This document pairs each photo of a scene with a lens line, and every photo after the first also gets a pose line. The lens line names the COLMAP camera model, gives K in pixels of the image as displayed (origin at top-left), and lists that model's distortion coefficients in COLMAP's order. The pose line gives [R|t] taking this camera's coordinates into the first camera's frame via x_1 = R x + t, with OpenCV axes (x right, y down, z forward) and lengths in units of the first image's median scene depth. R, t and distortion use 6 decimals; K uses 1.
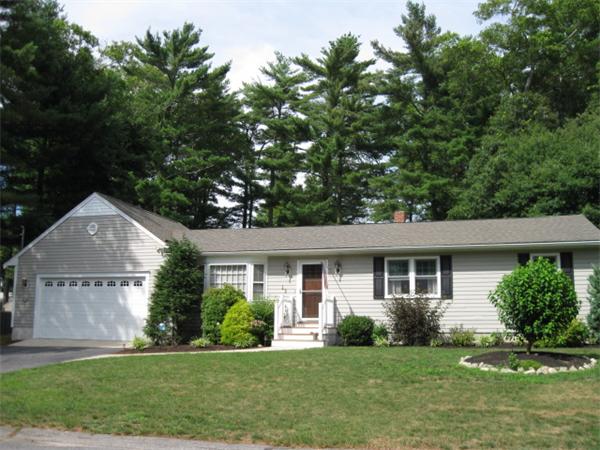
lens RADIAL K [[593.8, 0, 295.4], [0, 593.8, 226.7], [0, 0, 1]] dist [-0.101630, 0.000000]
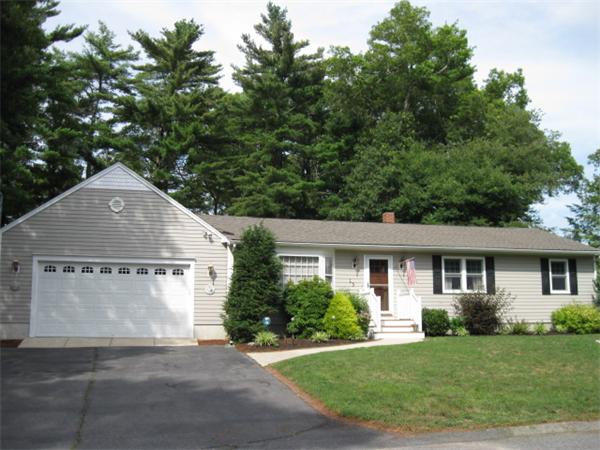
lens RADIAL K [[593.8, 0, 295.8], [0, 593.8, 228.5], [0, 0, 1]] dist [-0.101630, 0.000000]
pose [[0.878166, 0.066376, 0.473729, -0.547382], [-0.073929, 0.997260, -0.002685, 0.021309], [-0.472609, -0.032665, 0.880666, 0.146426]]
